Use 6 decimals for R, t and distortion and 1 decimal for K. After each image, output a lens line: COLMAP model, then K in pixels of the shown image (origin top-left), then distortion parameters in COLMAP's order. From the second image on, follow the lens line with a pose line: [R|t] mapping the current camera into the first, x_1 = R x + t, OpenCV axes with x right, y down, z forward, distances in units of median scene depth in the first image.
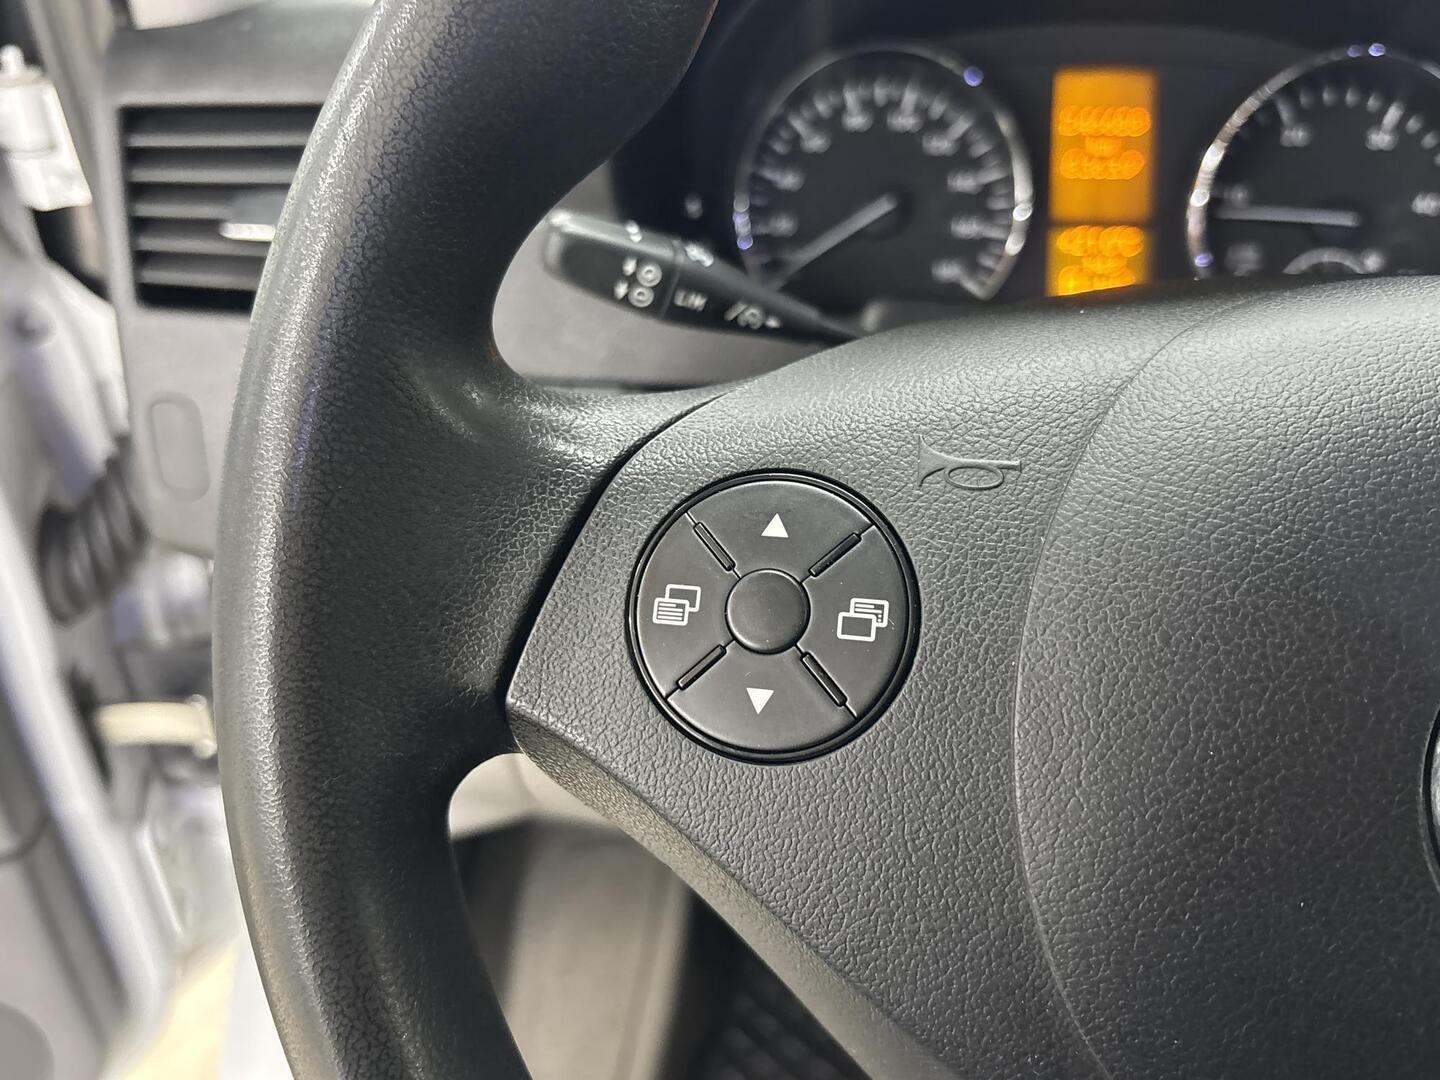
lens RADIAL K [[1204.7, 0, 712.5], [0, 1204.7, 535.1], [0, 0, 1]] dist [0.069999, -0.119275]
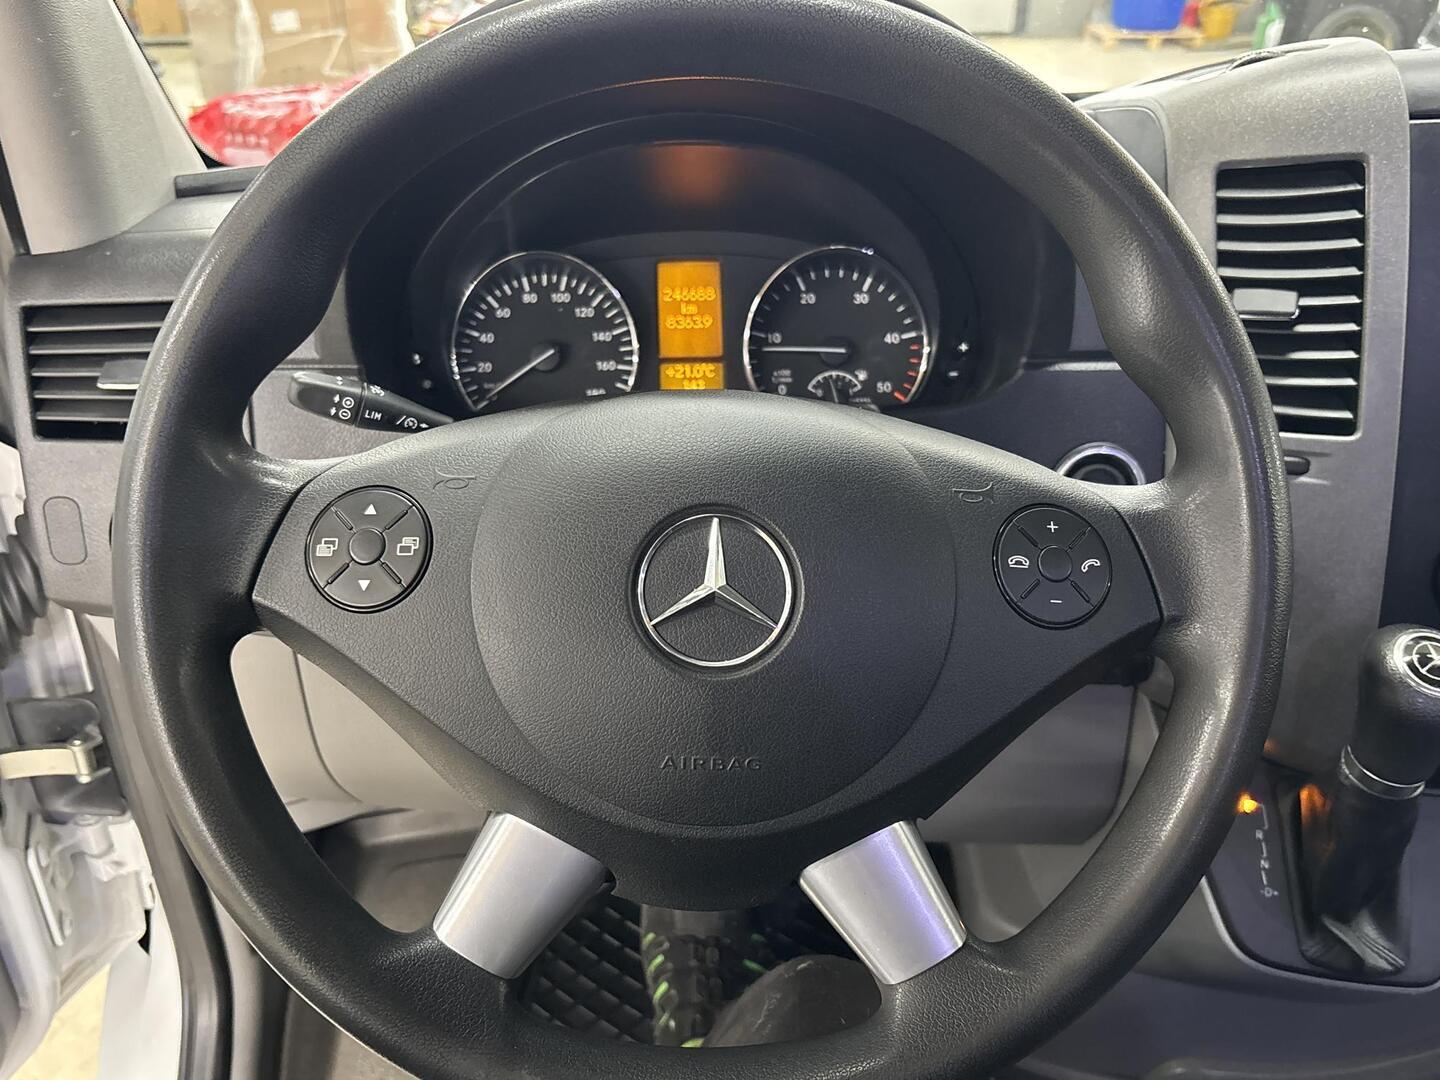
lens RADIAL K [[1220.3, 0, 692.6], [0, 1220.3, 542.5], [0, 0, 1]] dist [0.158805, -0.234929]
pose [[0.995403, -0.053482, 0.079453, 0.192735], [0.060778, 0.993862, -0.092436, 0.125796], [-0.074022, 0.096840, 0.992544, -0.550238]]
